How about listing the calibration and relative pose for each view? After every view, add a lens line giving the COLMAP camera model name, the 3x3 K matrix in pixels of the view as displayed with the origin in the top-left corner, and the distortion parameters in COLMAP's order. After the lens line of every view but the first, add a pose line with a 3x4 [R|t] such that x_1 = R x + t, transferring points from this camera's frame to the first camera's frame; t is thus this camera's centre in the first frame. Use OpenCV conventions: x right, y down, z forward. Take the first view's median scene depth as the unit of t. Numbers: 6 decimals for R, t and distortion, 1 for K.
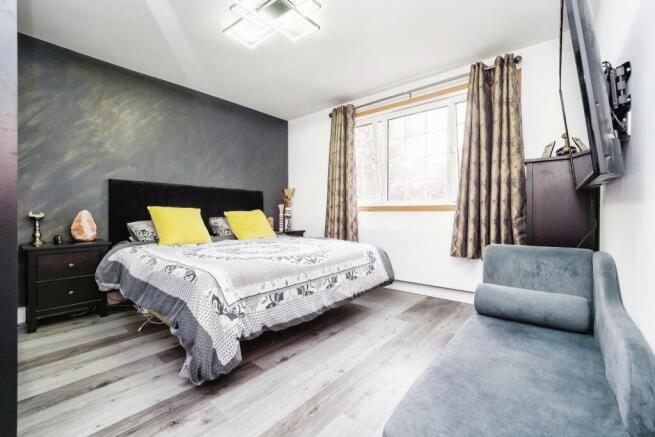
lens RADIAL K [[277.9, 0, 326.7], [0, 277.9, 214.3], [0, 0, 1]] dist [-0.002292, -0.000216]
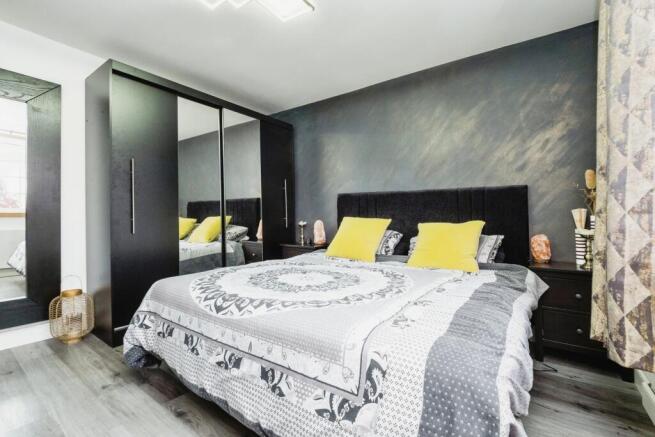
lens RADIAL K [[291.4, 0, 327.5], [0, 291.4, 218.5], [0, 0, 1]] dist [-0.003003, -0.000444]
pose [[0.079291, 0.008116, -0.996818, 0.523532], [-0.008584, 0.999935, 0.007459, -0.035326], [0.996815, 0.007966, 0.079356, 1.000189]]
